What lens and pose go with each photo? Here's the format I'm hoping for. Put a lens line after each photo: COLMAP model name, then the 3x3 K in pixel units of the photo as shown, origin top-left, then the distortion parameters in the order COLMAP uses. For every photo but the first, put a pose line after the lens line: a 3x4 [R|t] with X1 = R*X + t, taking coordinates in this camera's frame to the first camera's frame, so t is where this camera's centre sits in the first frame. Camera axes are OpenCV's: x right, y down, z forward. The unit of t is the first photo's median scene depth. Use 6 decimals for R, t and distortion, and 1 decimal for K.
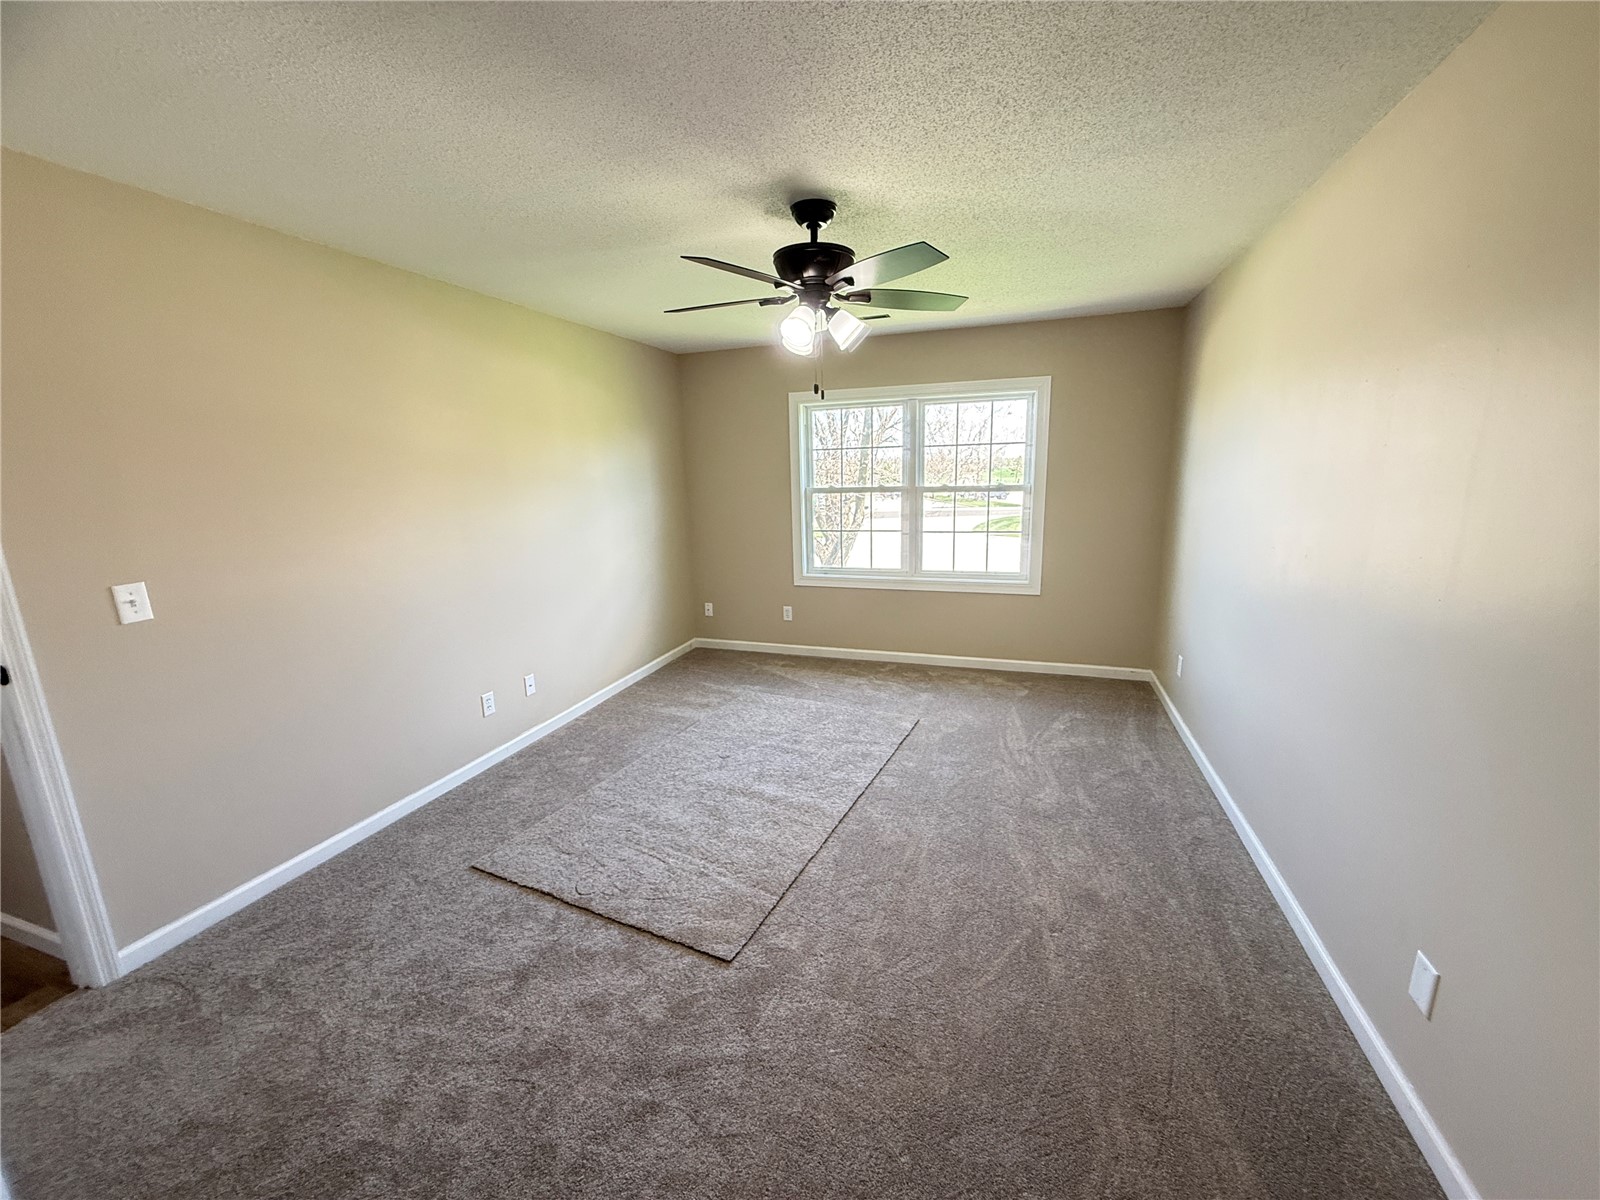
lens RADIAL K [[632.0, 0, 812.6], [0, 632.0, 594.1], [0, 0, 1]] dist [0.014988, 0.000019]
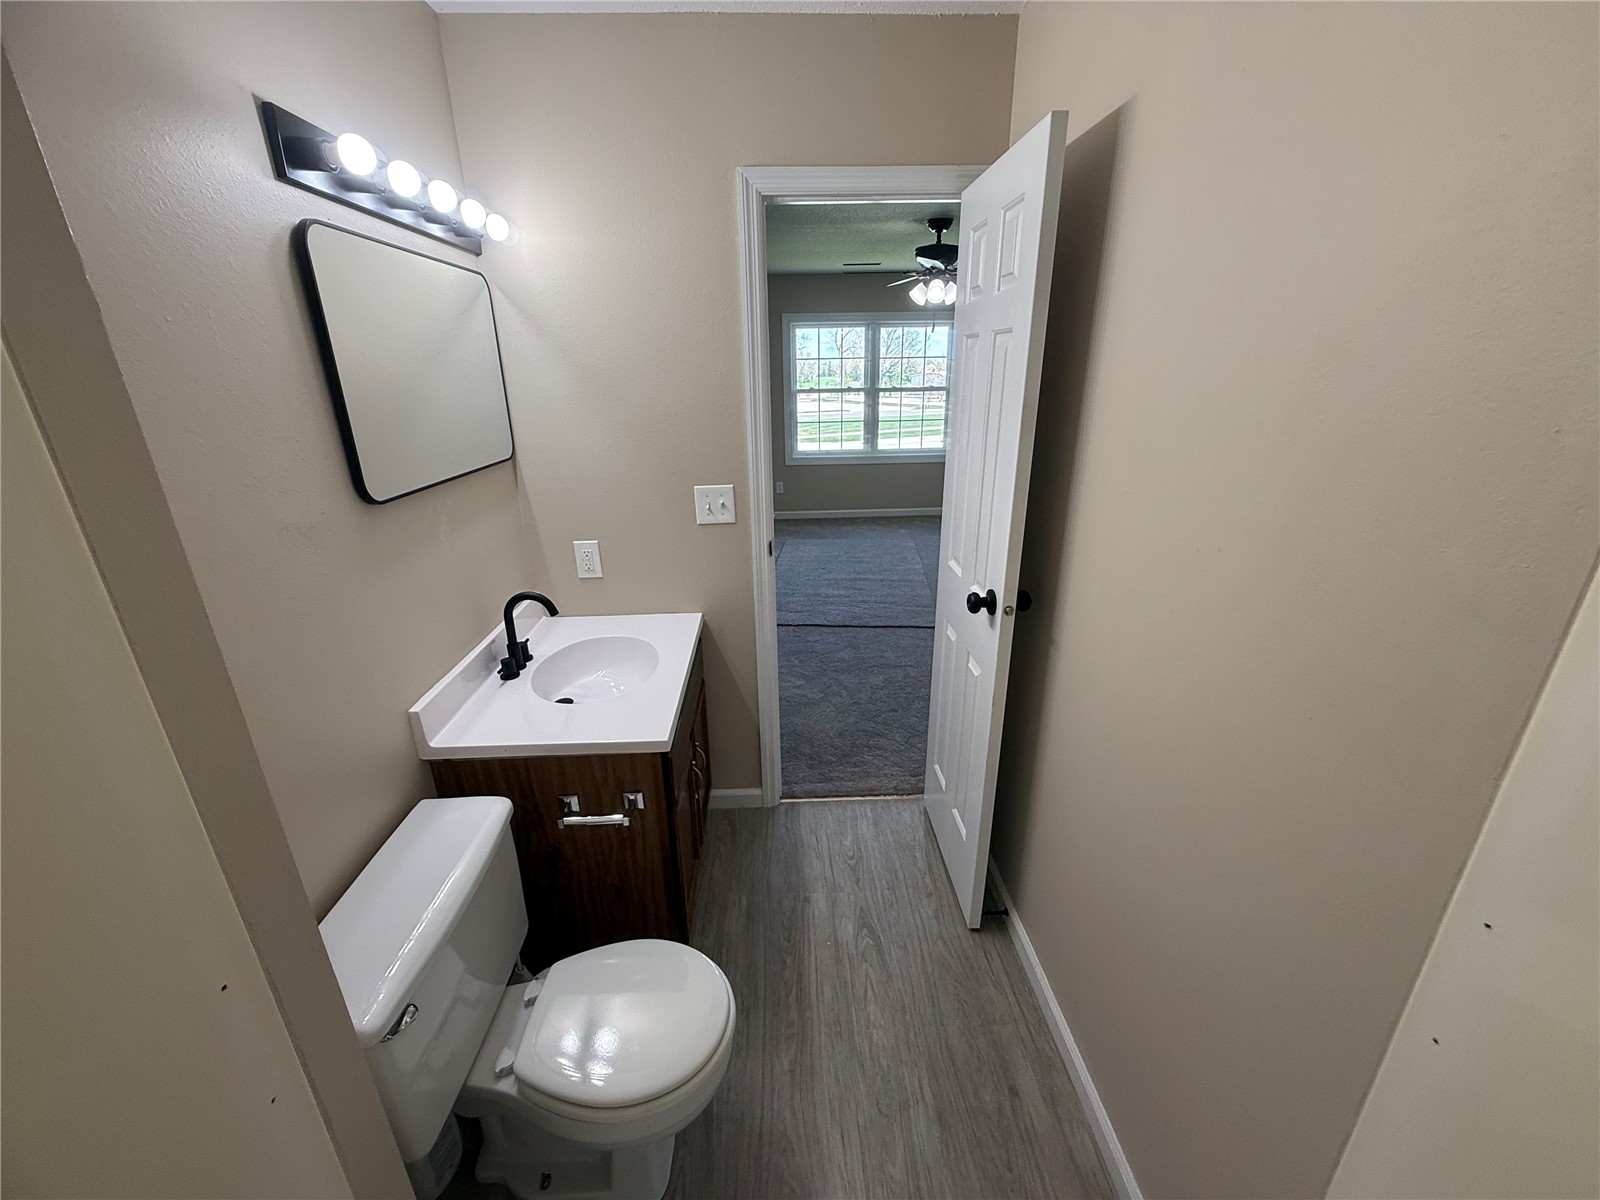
lens RADIAL K [[632.0, 0, 786.7], [0, 632.0, 603.4], [0, 0, 1]] dist [0.014988, 0.000019]
pose [[0.938714, -0.114158, 0.325244, -0.538033], [0.061960, 0.984080, 0.166576, 0.055431], [-0.339082, -0.136215, 0.930843, -0.315177]]
